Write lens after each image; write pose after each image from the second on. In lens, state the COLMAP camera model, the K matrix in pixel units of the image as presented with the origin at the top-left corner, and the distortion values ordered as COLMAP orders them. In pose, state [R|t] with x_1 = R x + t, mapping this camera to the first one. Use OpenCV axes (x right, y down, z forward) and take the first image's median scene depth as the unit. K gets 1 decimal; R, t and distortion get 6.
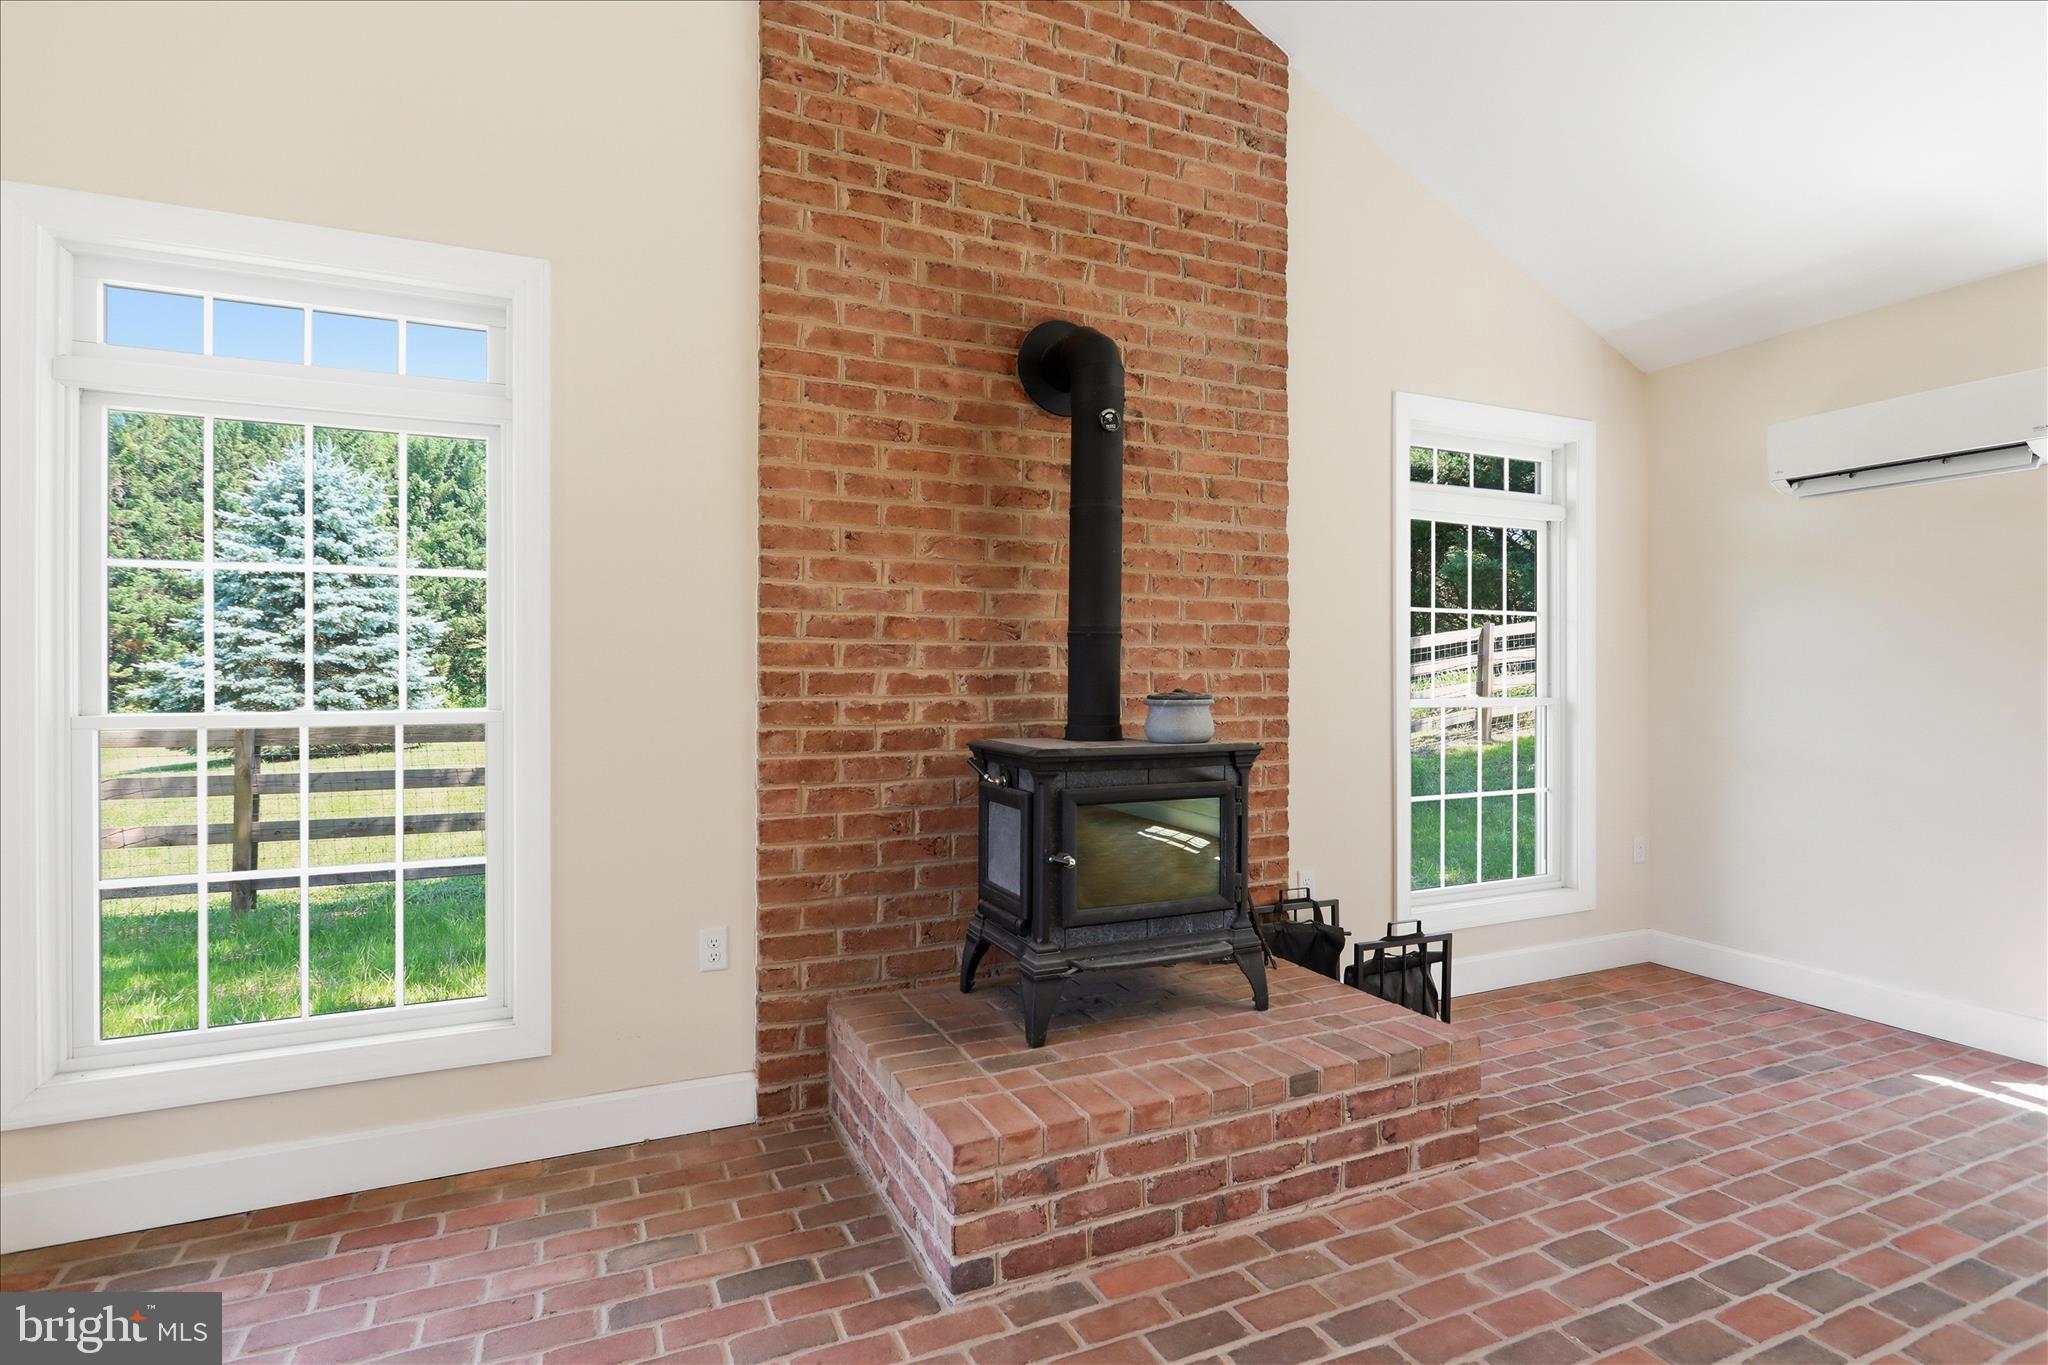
lens RADIAL K [[996.0, 0, 1024.0], [0, 996.0, 682.5], [0, 0, 1]] dist [-0.001194, 0.000216]
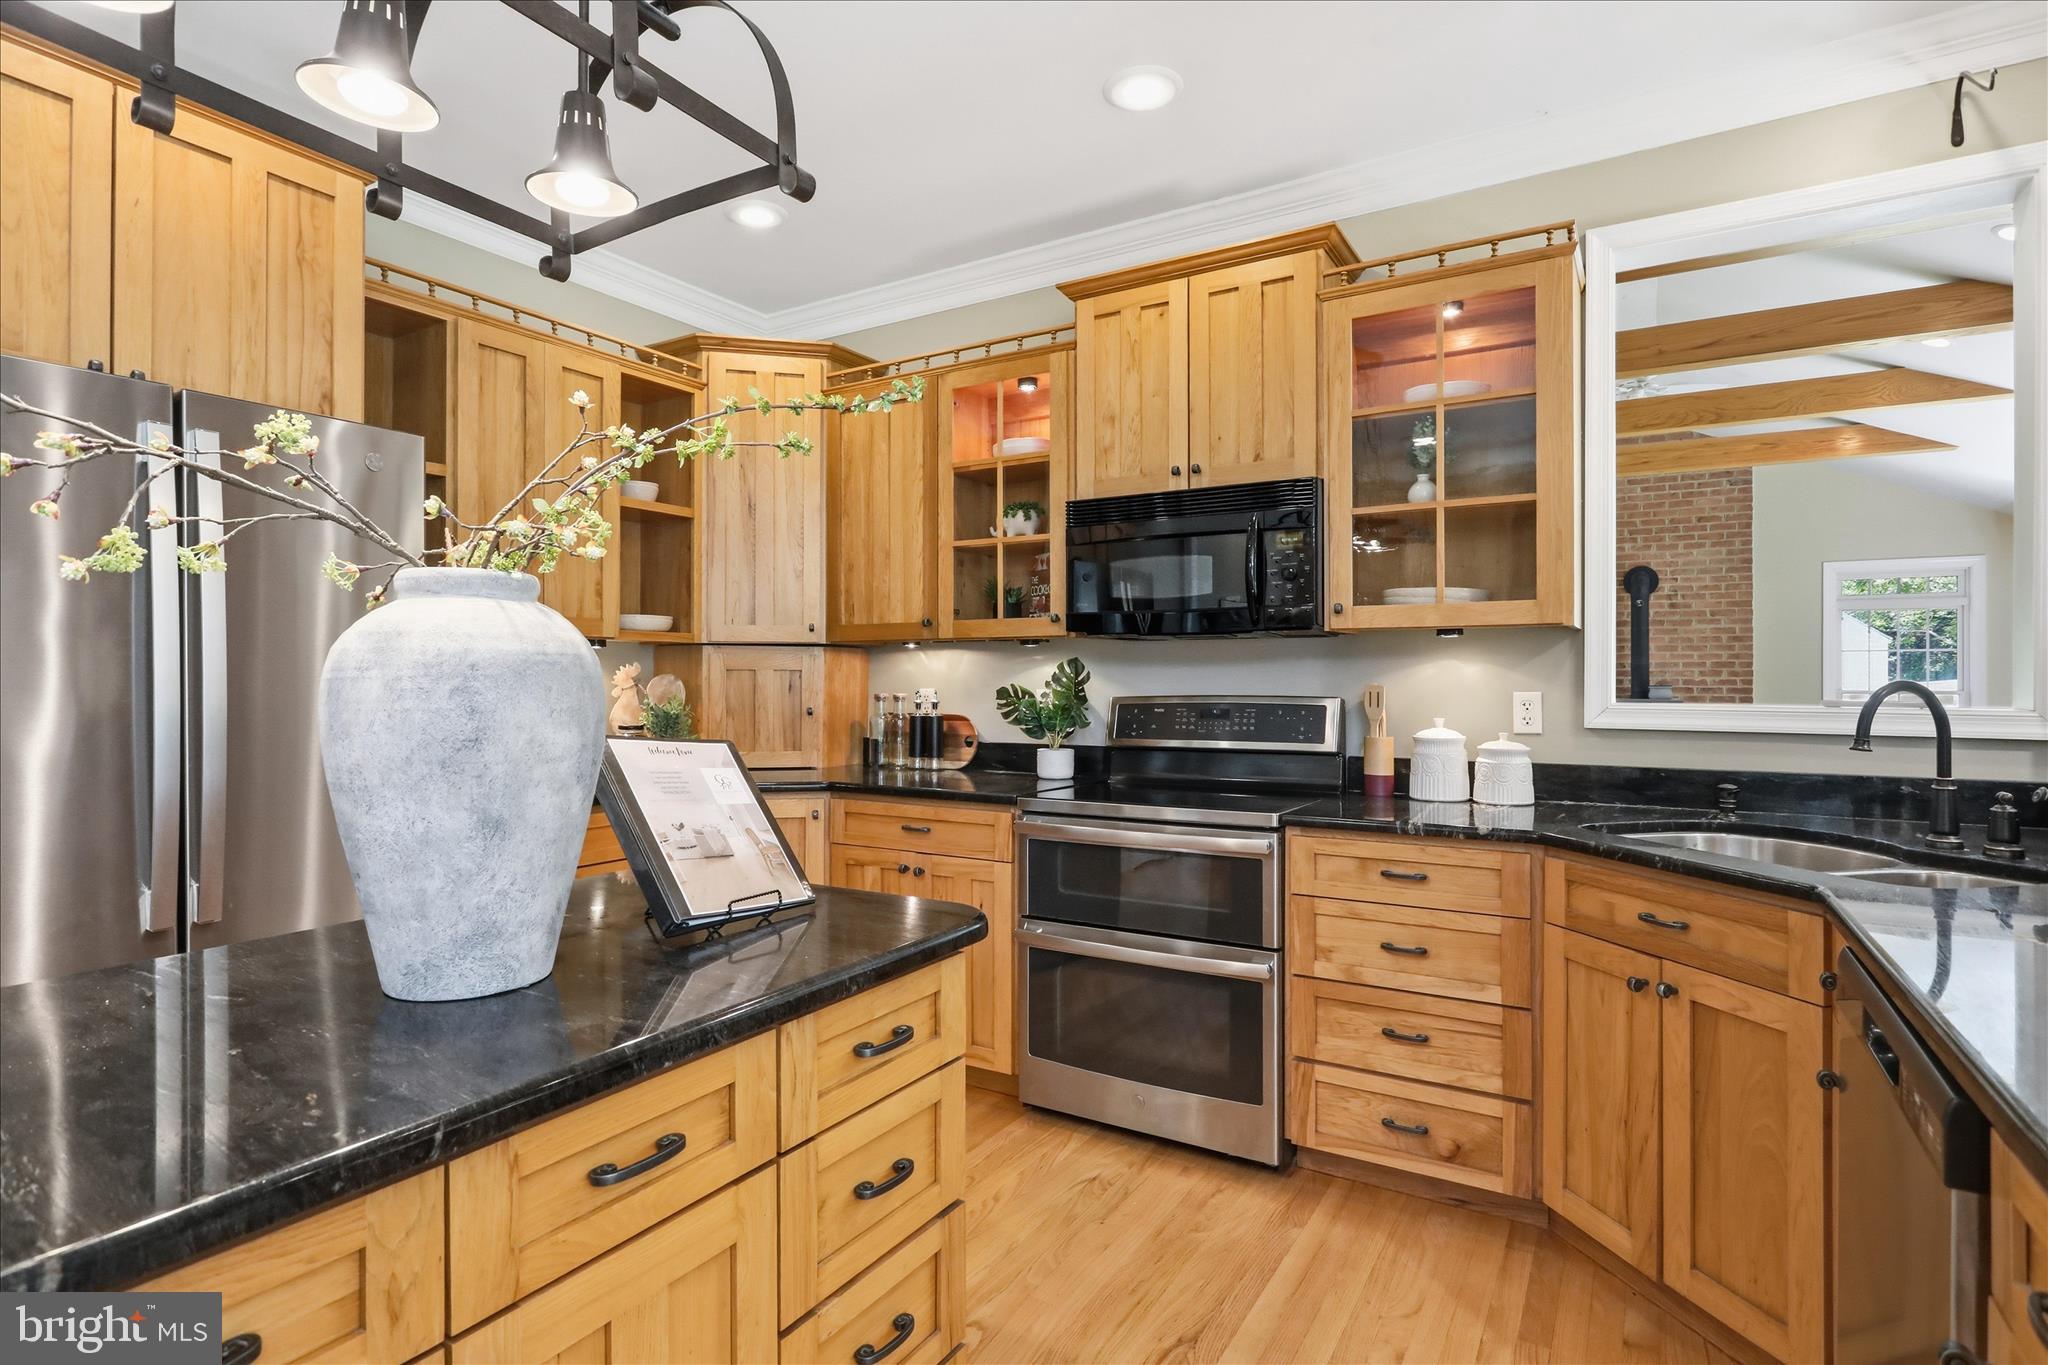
lens RADIAL K [[1024.6, 0, 1033.9], [0, 1024.6, 677.2], [0, 0, 1]] dist [-0.000226, 0.000136]
pose [[0.574133, 0.001479, -0.818761, 1.471424], [-0.003724, 0.999993, -0.000804, -0.004799], [0.818754, 0.003511, 0.574134, -2.241409]]
